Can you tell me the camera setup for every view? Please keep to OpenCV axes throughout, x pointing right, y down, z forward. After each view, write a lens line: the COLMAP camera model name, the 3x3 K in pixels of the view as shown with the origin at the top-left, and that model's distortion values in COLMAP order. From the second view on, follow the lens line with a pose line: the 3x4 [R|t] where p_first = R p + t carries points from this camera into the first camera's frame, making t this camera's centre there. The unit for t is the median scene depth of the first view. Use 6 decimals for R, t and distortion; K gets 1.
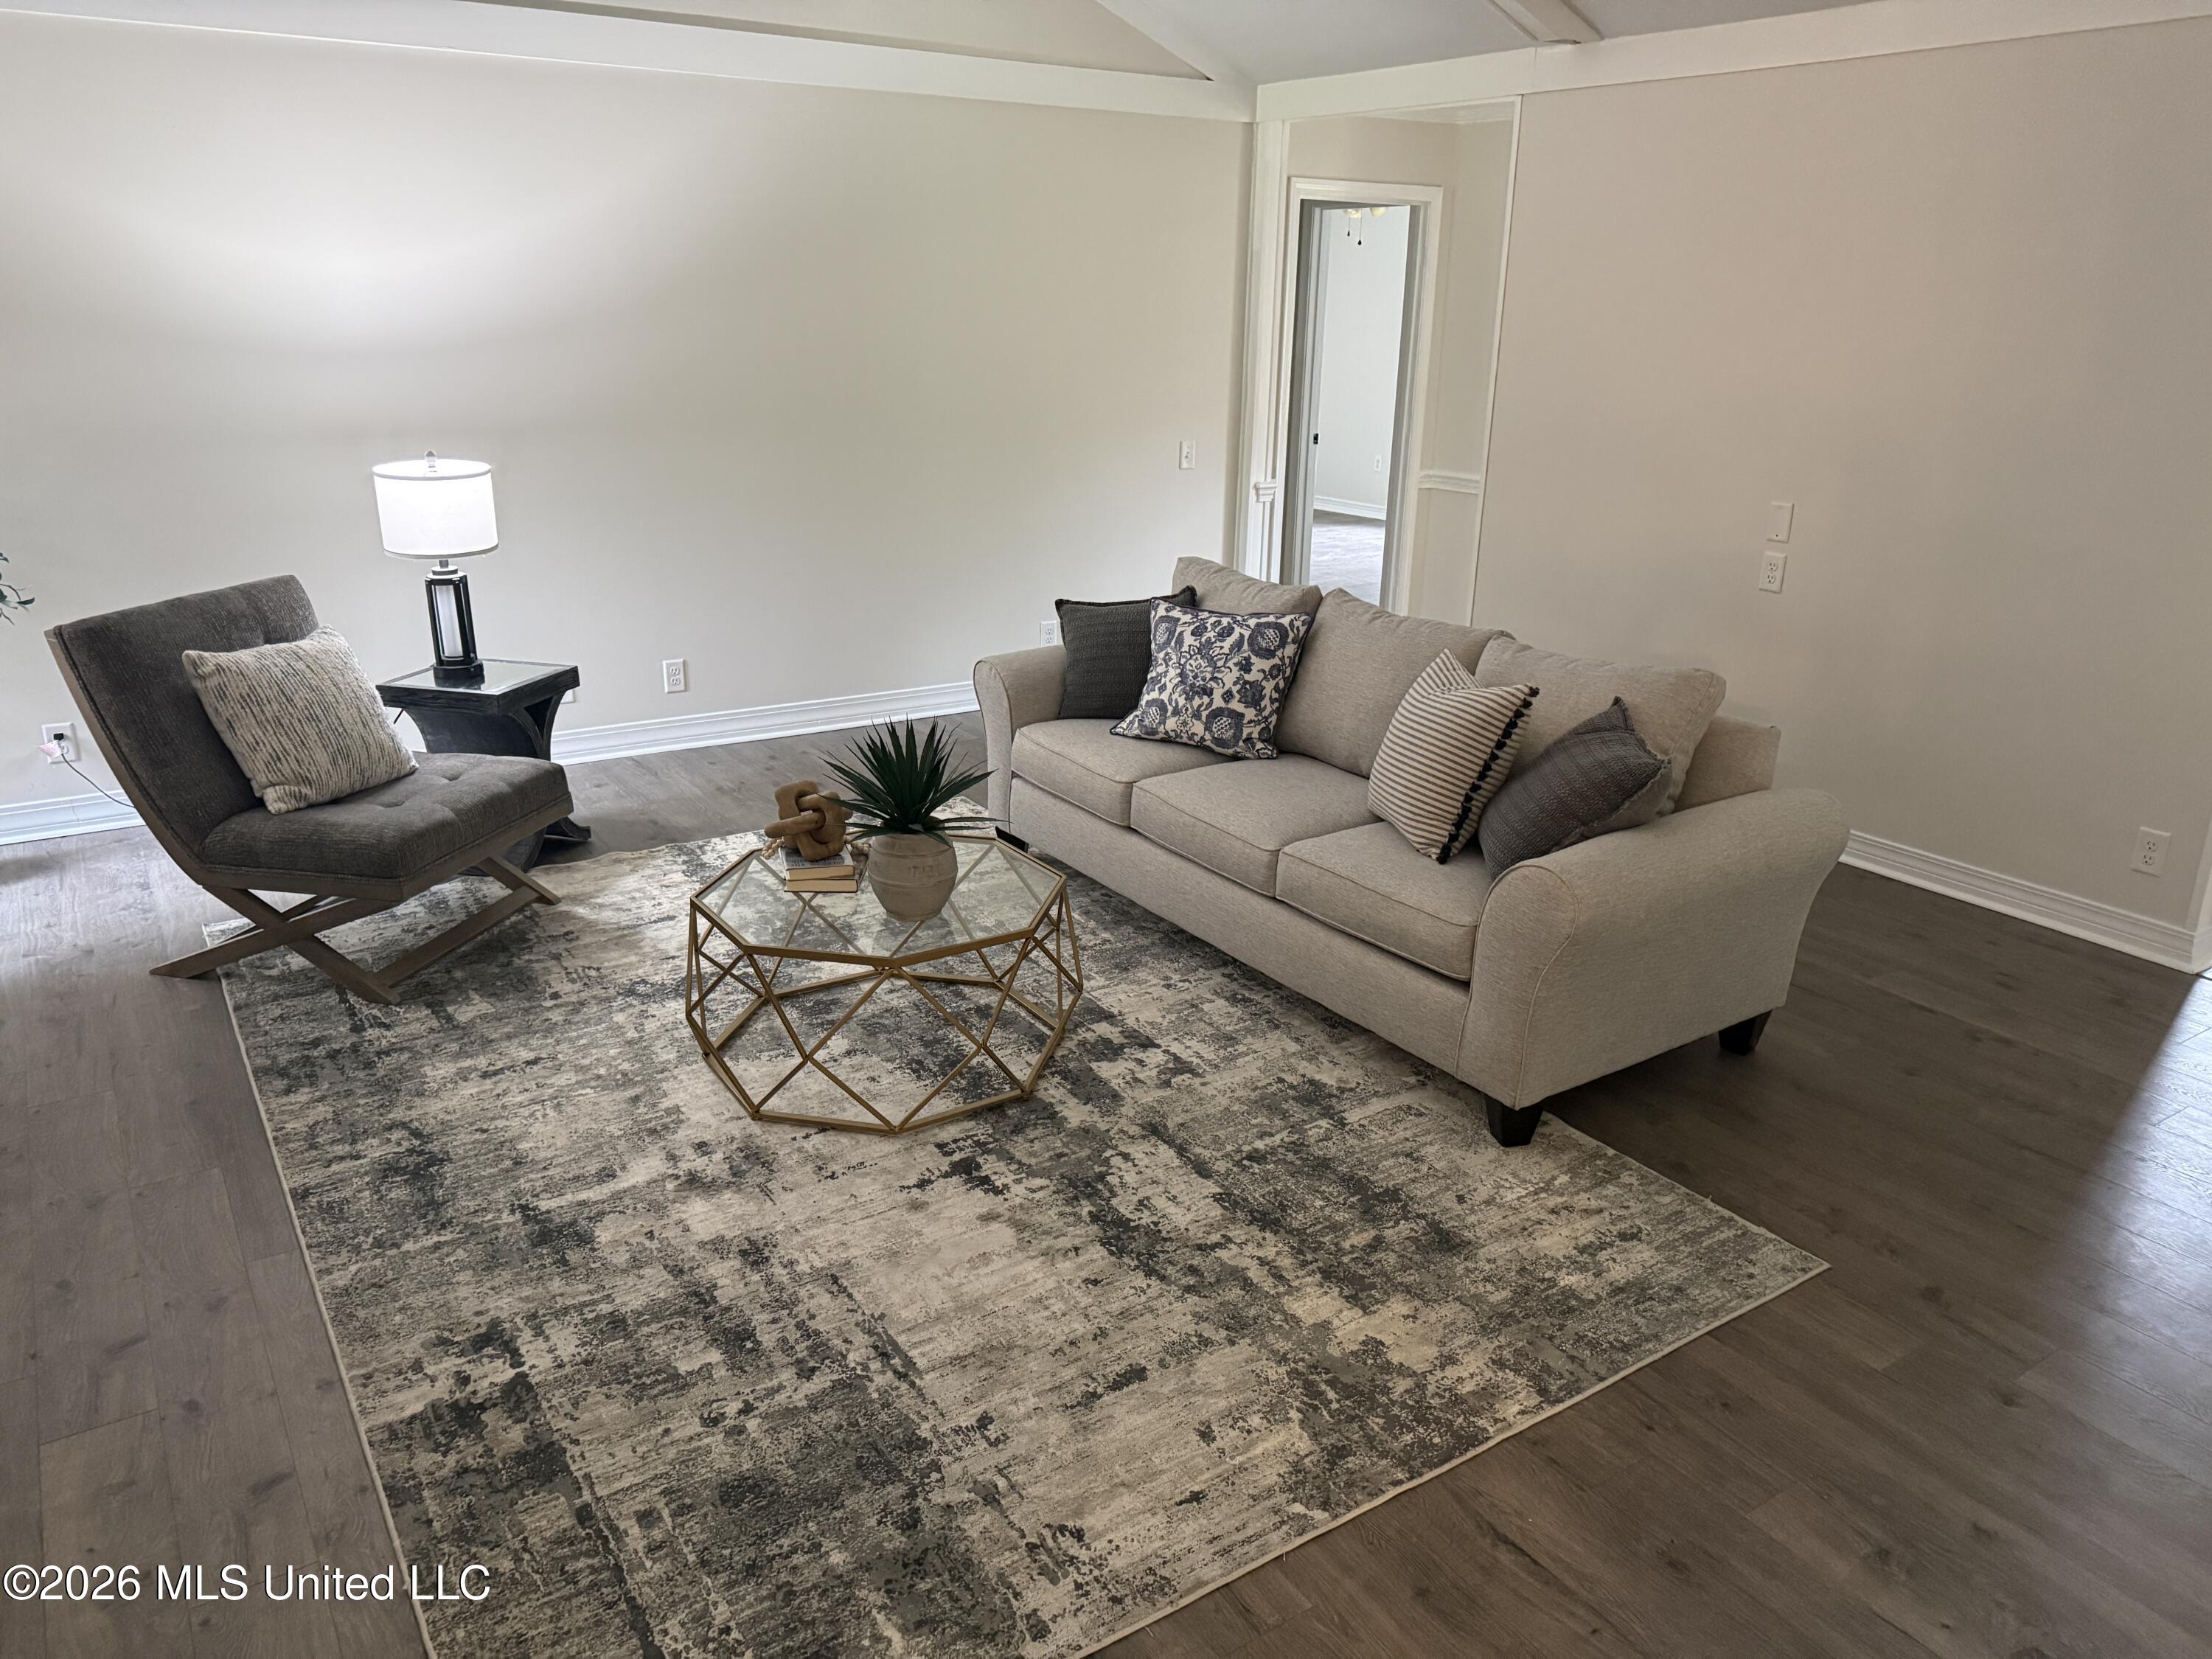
lens RADIAL K [[1580.2, 0, 1105.8], [0, 1580.2, 834.9], [0, 0, 1]] dist [0.045706, 0.000304]
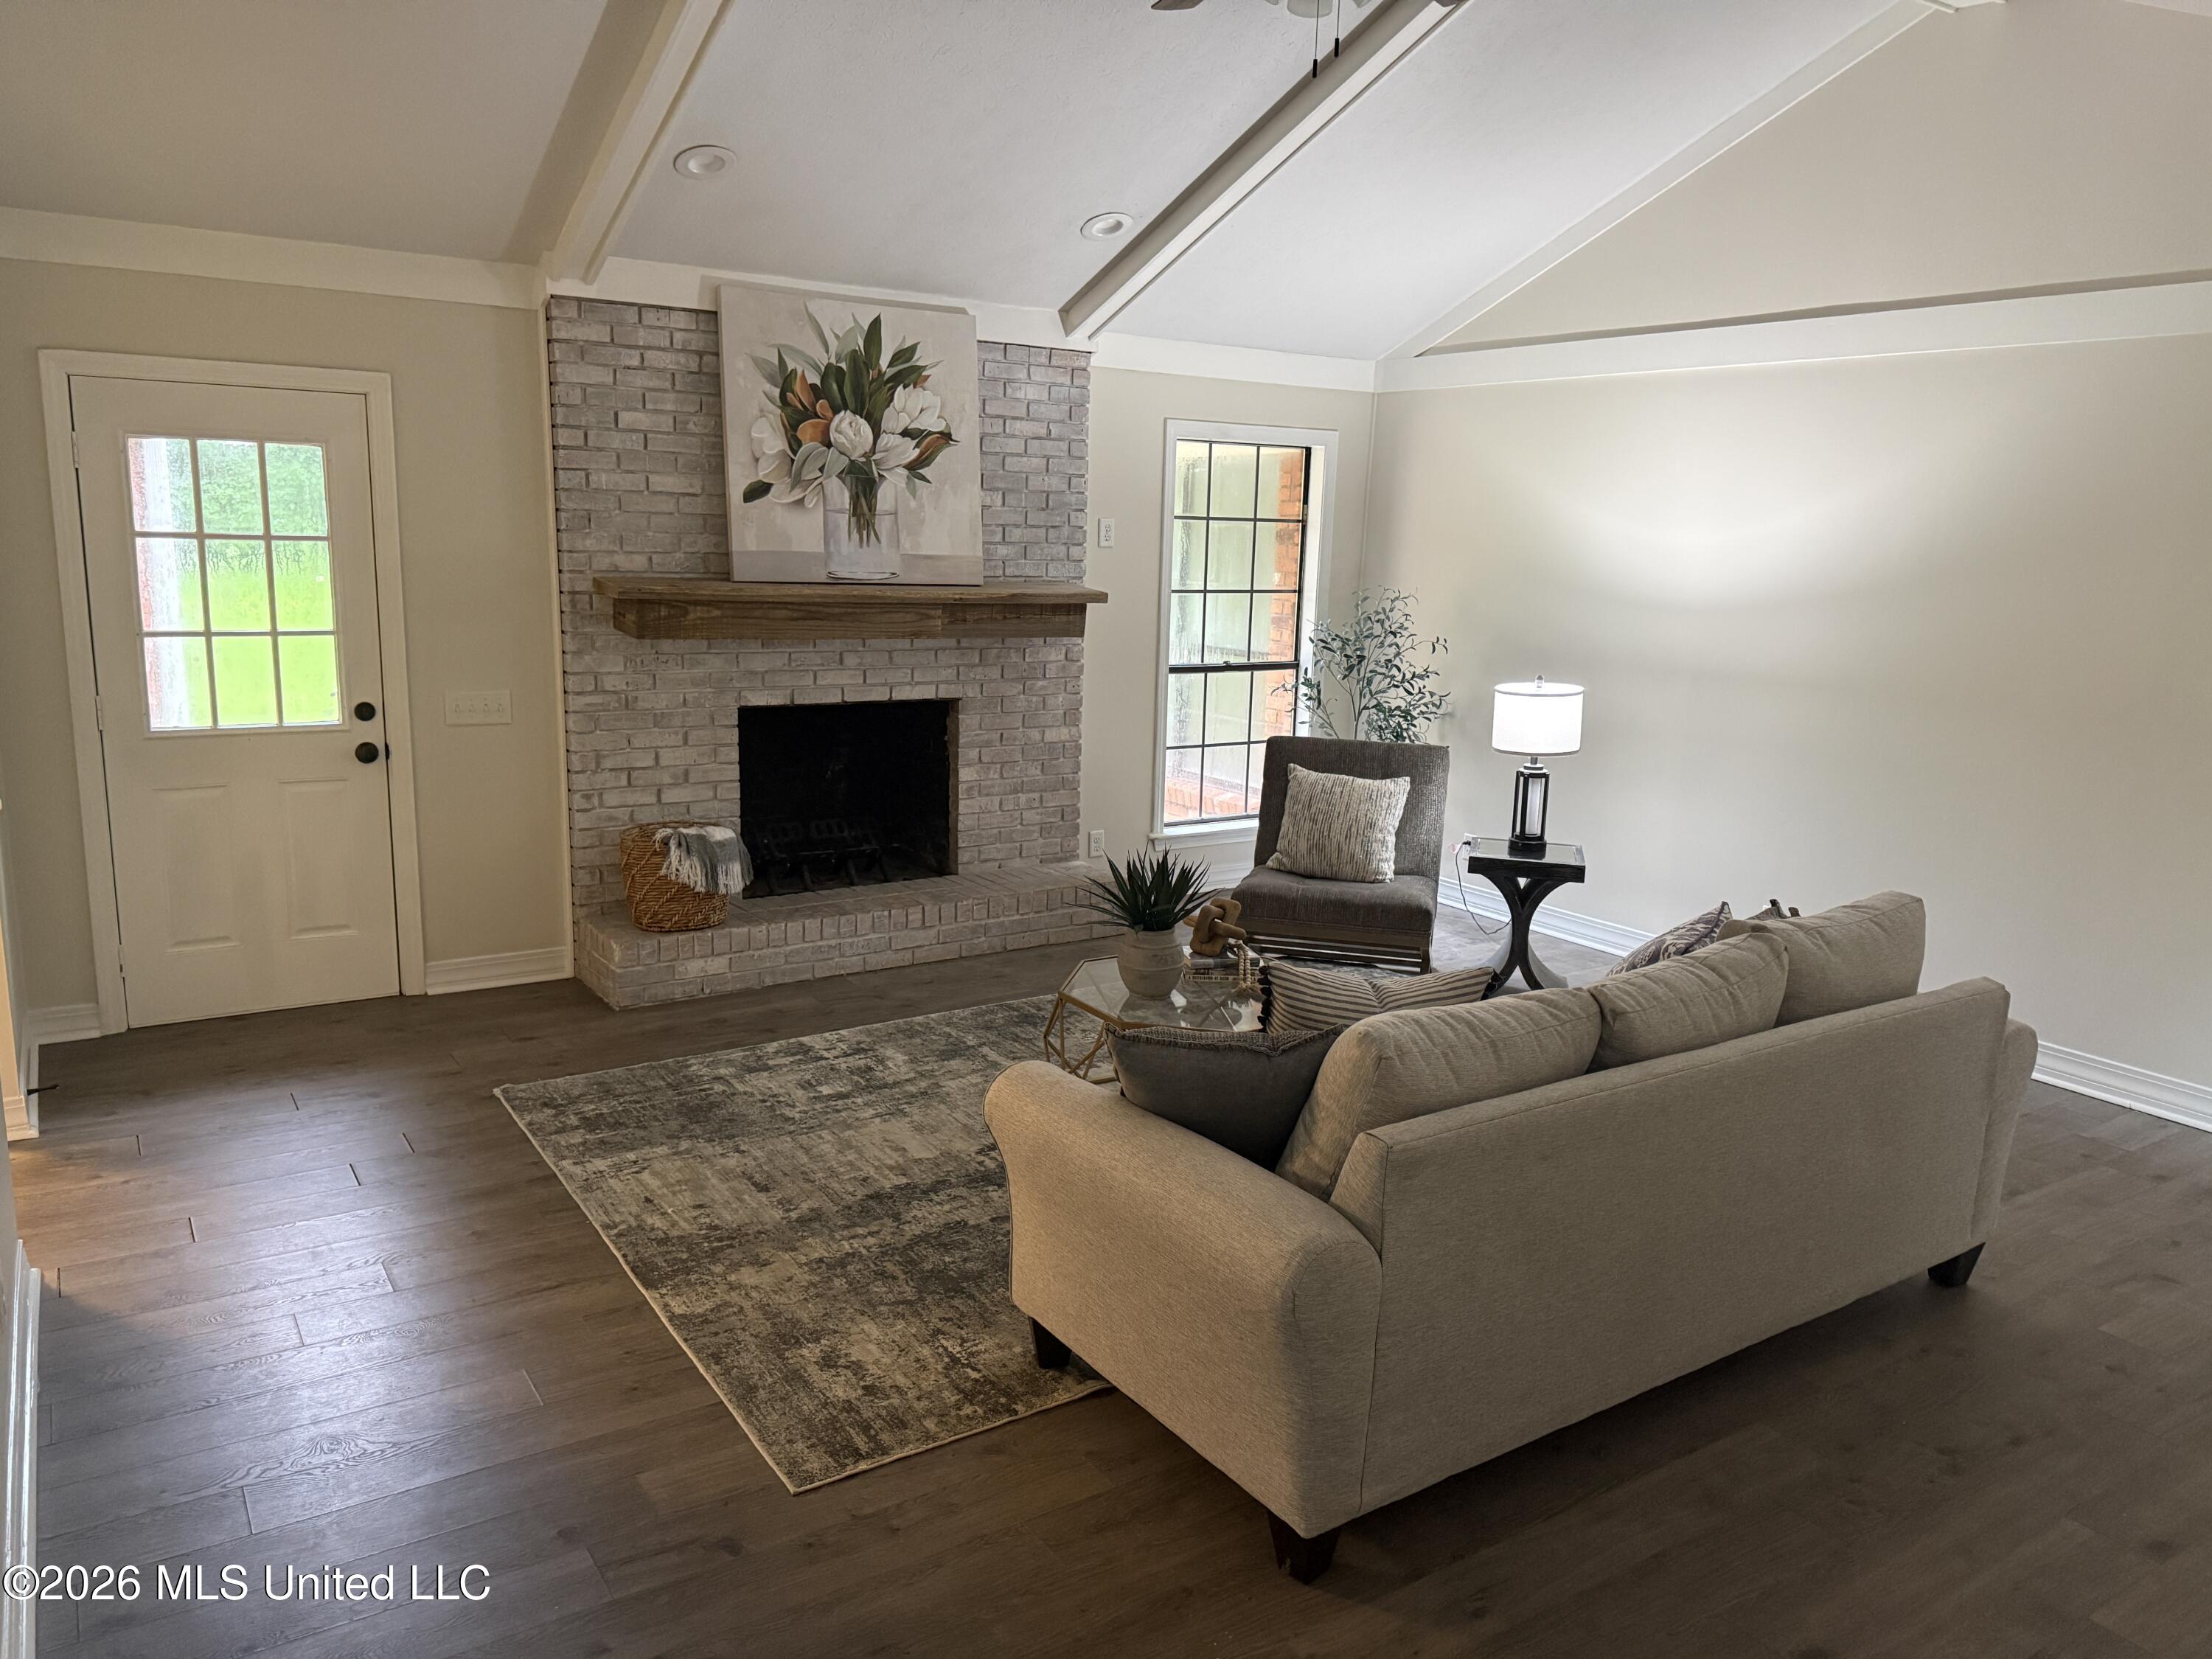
lens RADIAL K [[1580.2, 0, 1108.7], [0, 1580.2, 824.9], [0, 0, 1]] dist [0.045706, 0.000304]
pose [[0.001111, 0.179397, -0.983776, 1.443948], [-0.360631, 0.917649, 0.166932, -0.361216], [0.932708, 0.354595, 0.065715, 1.049401]]
